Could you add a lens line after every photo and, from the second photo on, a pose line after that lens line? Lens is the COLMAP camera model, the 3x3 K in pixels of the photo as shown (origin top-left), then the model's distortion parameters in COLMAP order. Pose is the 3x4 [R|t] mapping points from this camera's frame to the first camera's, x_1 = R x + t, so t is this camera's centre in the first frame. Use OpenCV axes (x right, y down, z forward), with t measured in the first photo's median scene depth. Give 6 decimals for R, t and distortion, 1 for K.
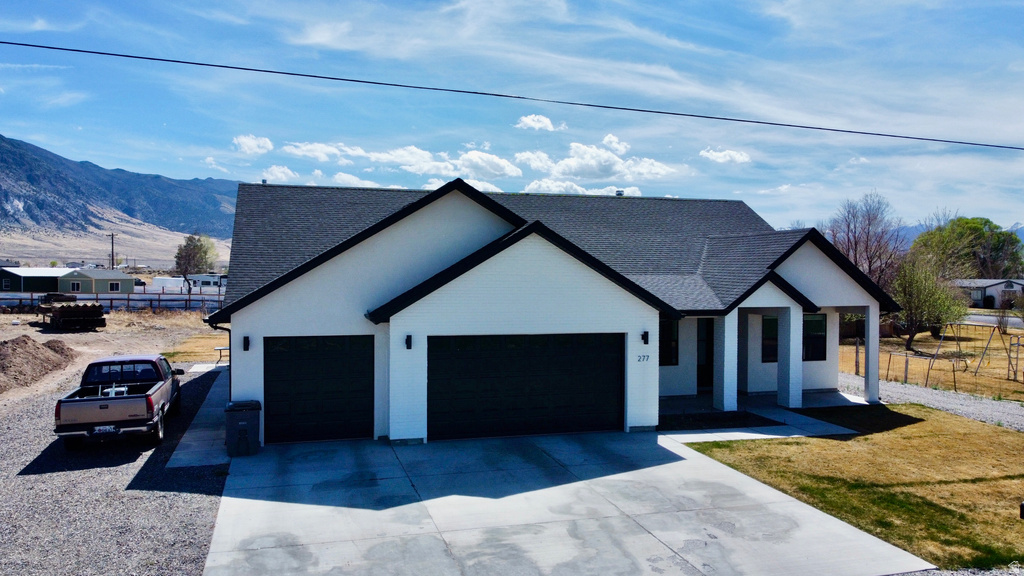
lens RADIAL K [[774.2, 0, 509.8], [0, 774.2, 285.1], [0, 0, 1]] dist [-0.002657, 0.001415]
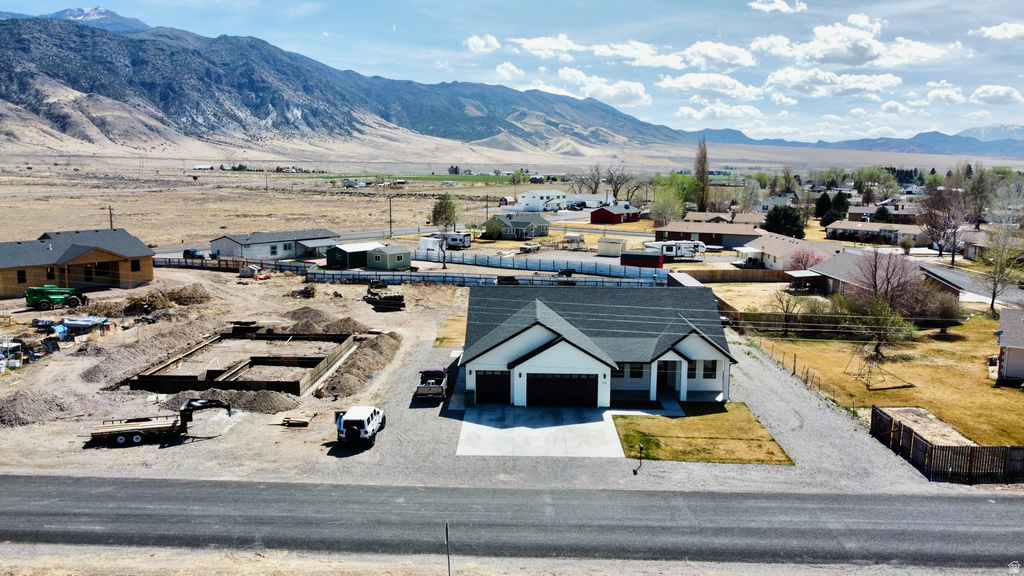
lens RADIAL K [[774.2, 0, 509.8], [0, 774.2, 285.1], [0, 0, 1]] dist [-0.002657, 0.001415]
pose [[0.955198, 0.044206, -0.292648, 0.551724], [-0.005814, 0.991394, 0.130780, -0.527788], [0.295911, -0.123220, 0.947235, -1.453609]]
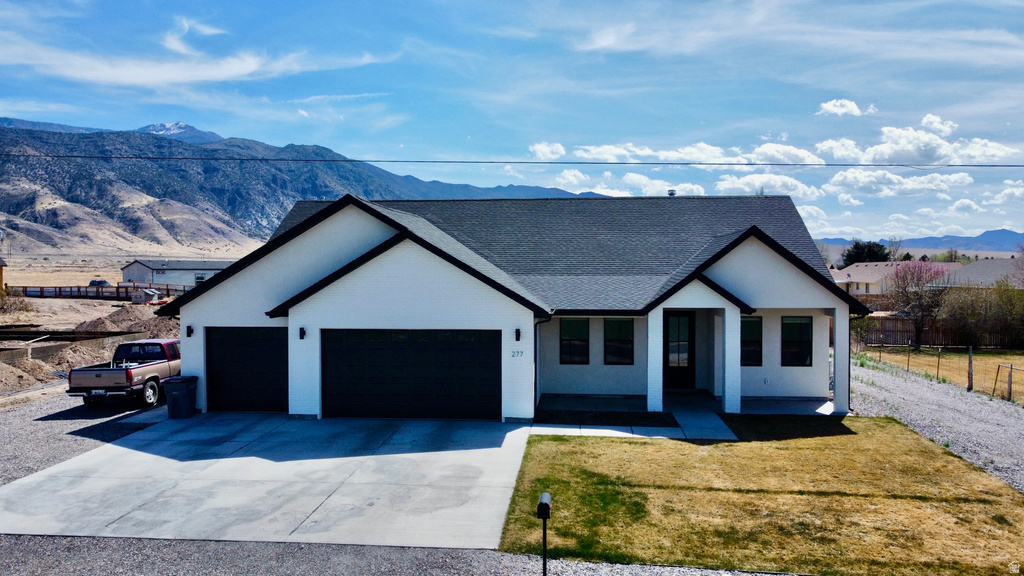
lens RADIAL K [[774.2, 0, 509.8], [0, 774.2, 285.1], [0, 0, 1]] dist [-0.002657, 0.001415]
pose [[0.931271, 0.001022, -0.364327, 0.467443], [-0.000633, 0.999999, 0.001188, -0.001833], [0.364327, -0.000876, 0.931271, 0.001158]]
